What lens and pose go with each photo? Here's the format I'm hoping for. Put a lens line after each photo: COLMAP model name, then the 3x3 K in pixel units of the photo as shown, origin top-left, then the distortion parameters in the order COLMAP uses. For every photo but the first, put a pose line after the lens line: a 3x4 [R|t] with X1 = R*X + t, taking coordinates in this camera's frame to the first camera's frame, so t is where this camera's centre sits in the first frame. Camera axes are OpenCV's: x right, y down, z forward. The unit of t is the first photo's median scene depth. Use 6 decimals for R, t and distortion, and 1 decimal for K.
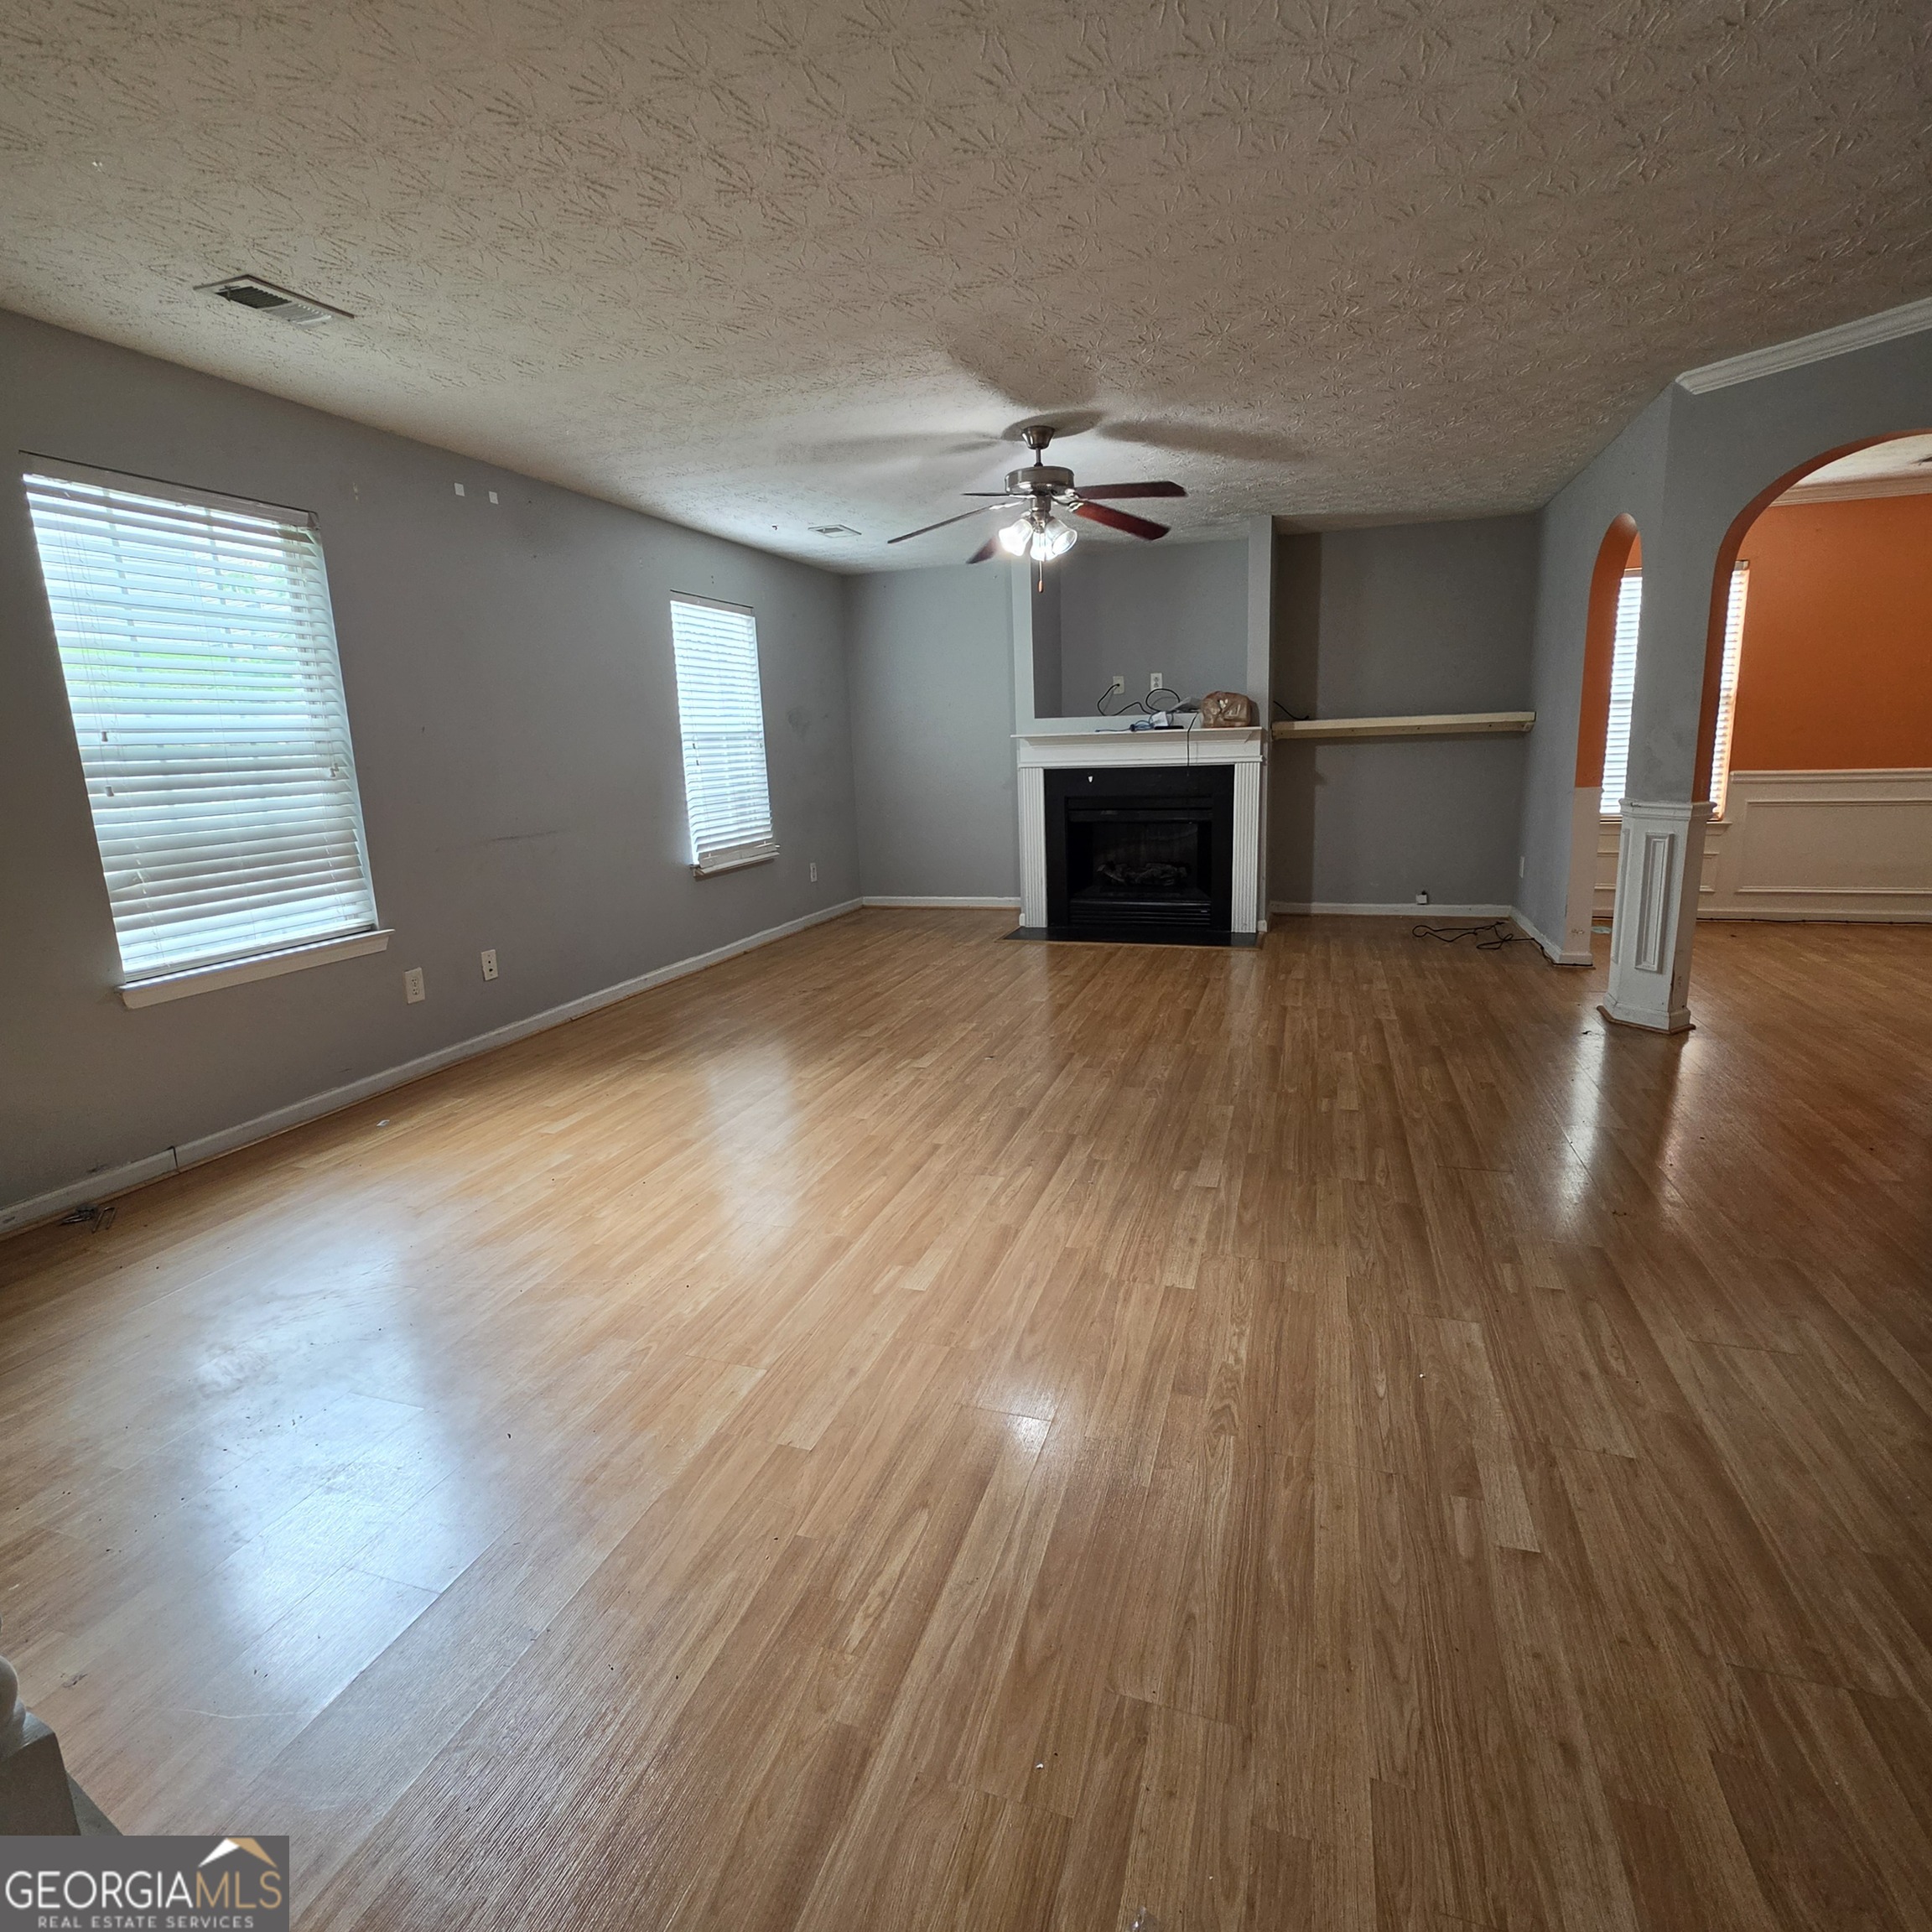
lens RADIAL K [[1033.3, 0, 977.9], [0, 1033.3, 954.1], [0, 0, 1]] dist [-0.007202, 0.001807]
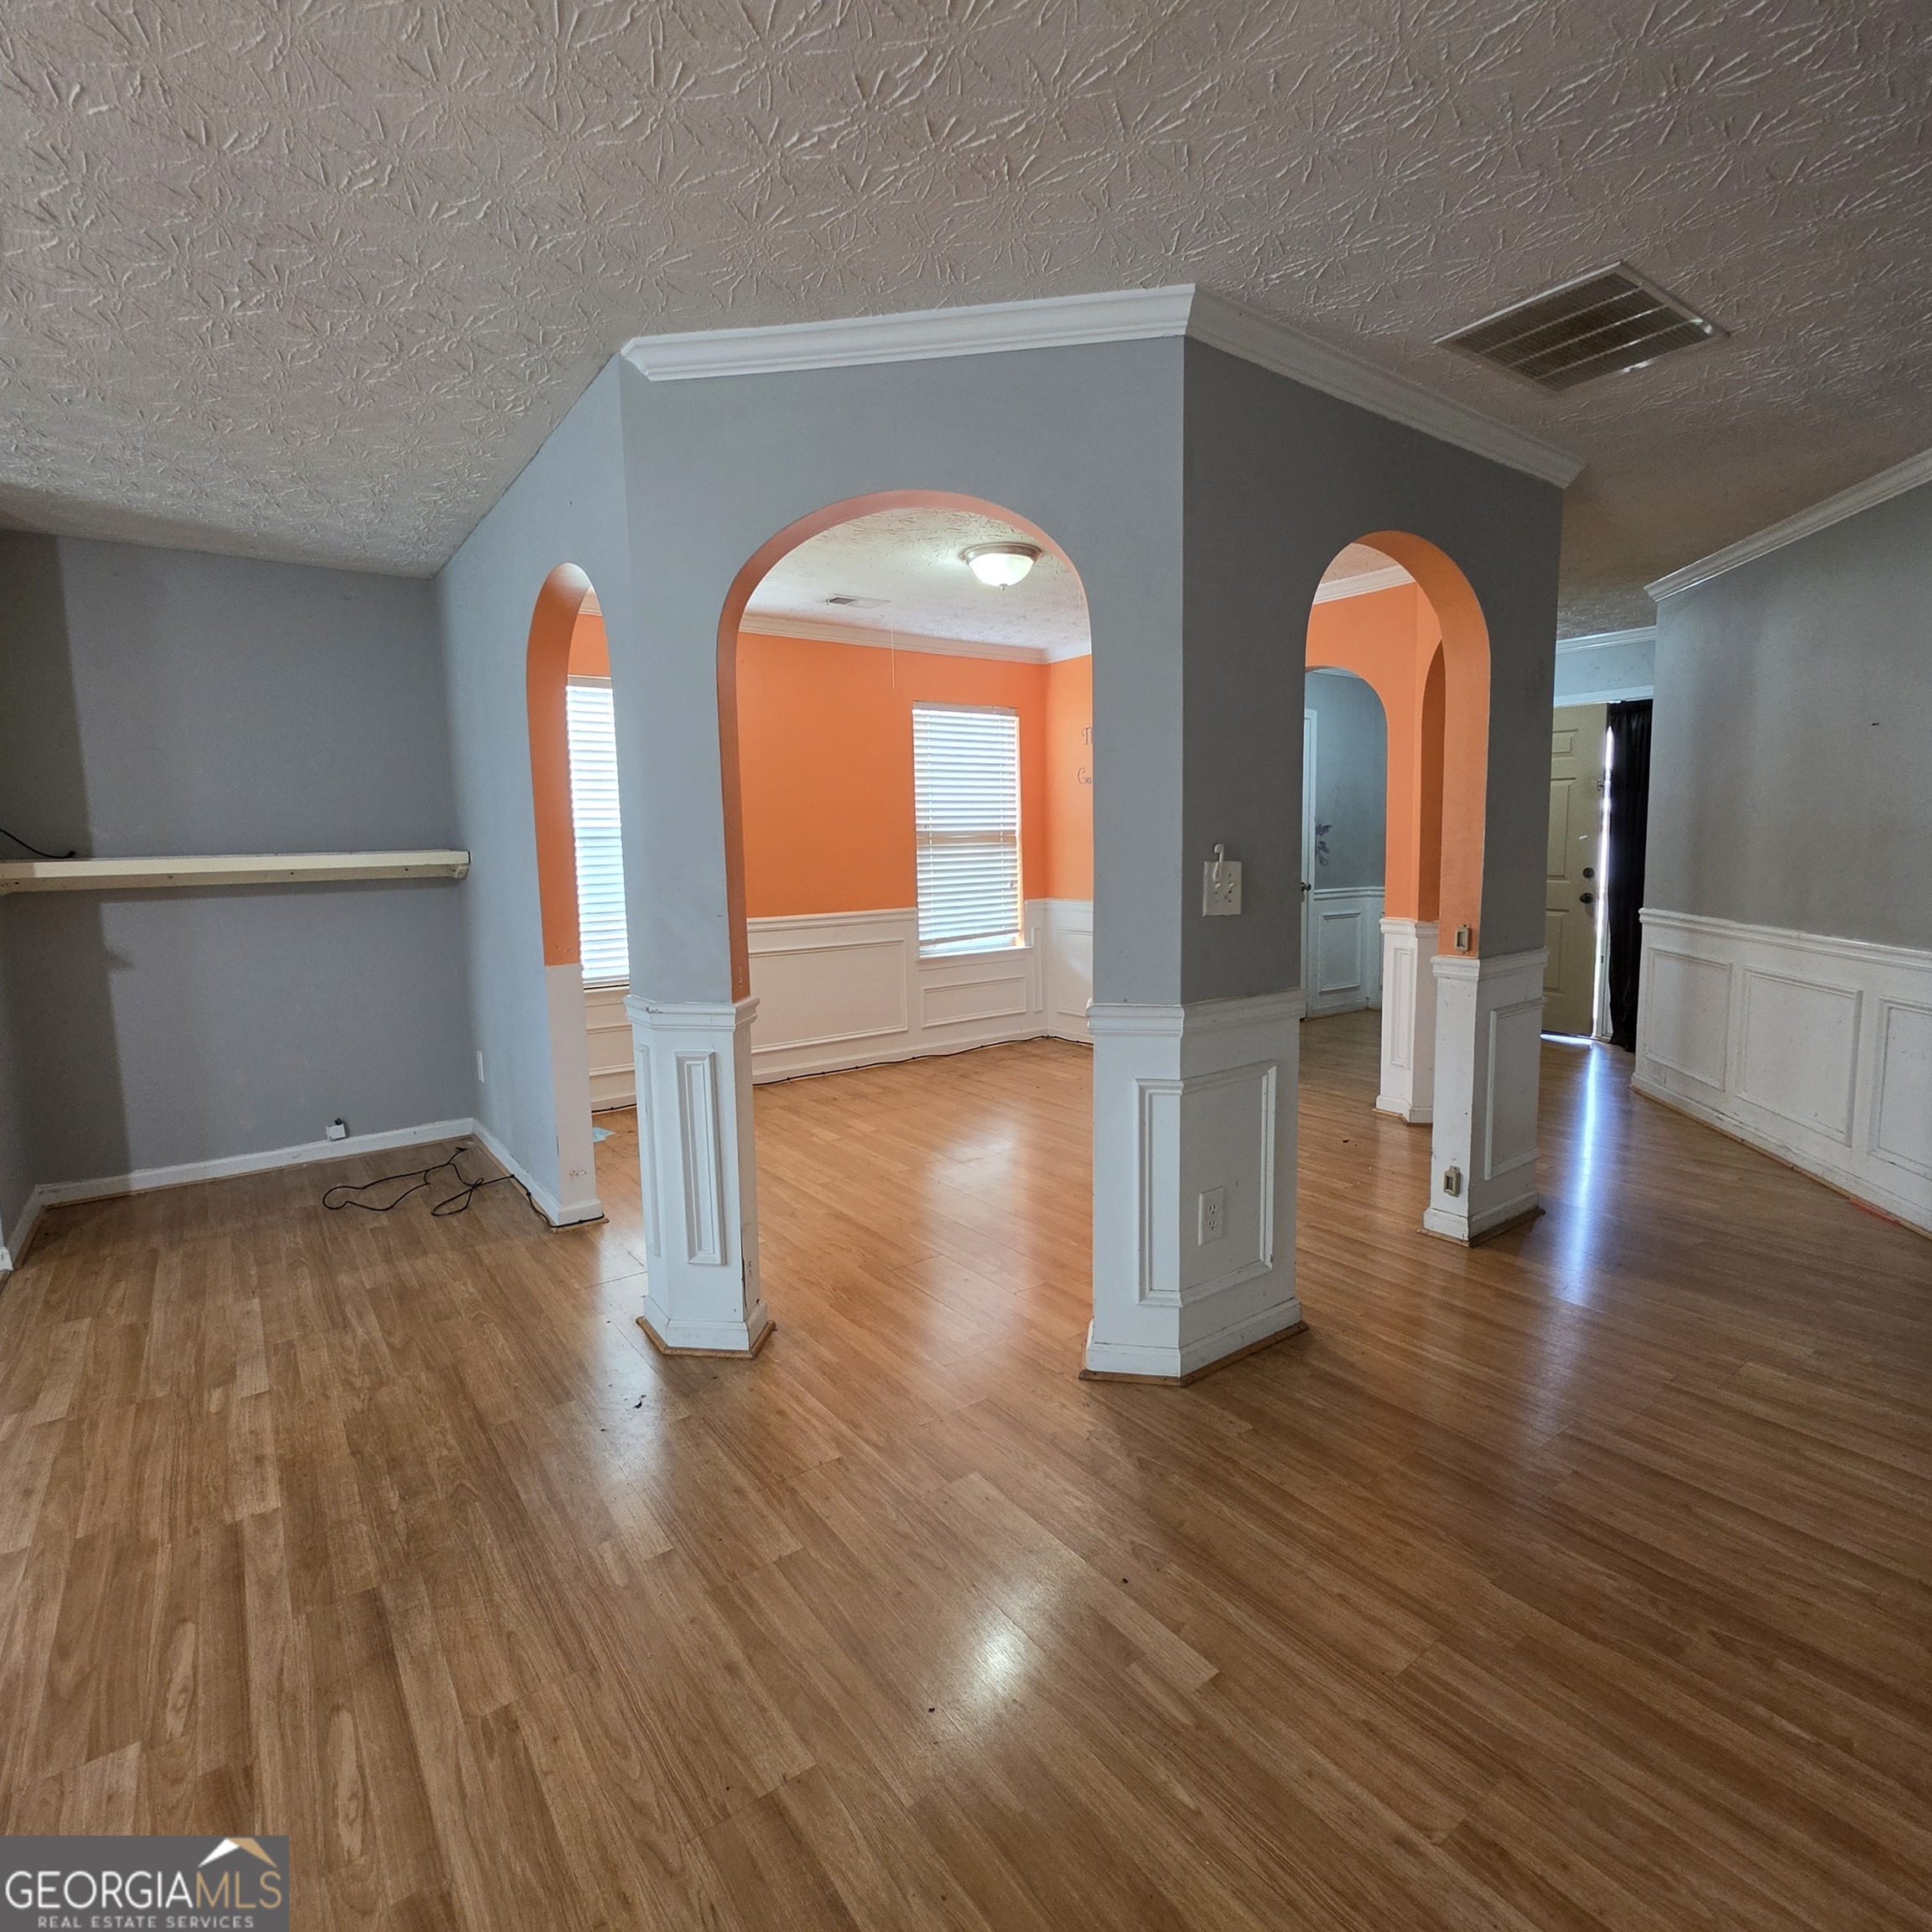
lens RADIAL K [[1033.3, 0, 966.4], [0, 1033.3, 956.1], [0, 0, 1]] dist [-0.007202, 0.001807]
pose [[0.590176, -0.067503, 0.804448, 0.198286], [0.161141, 0.986294, -0.035457, -0.099053], [-0.791029, 0.150555, 0.592964, 0.377951]]
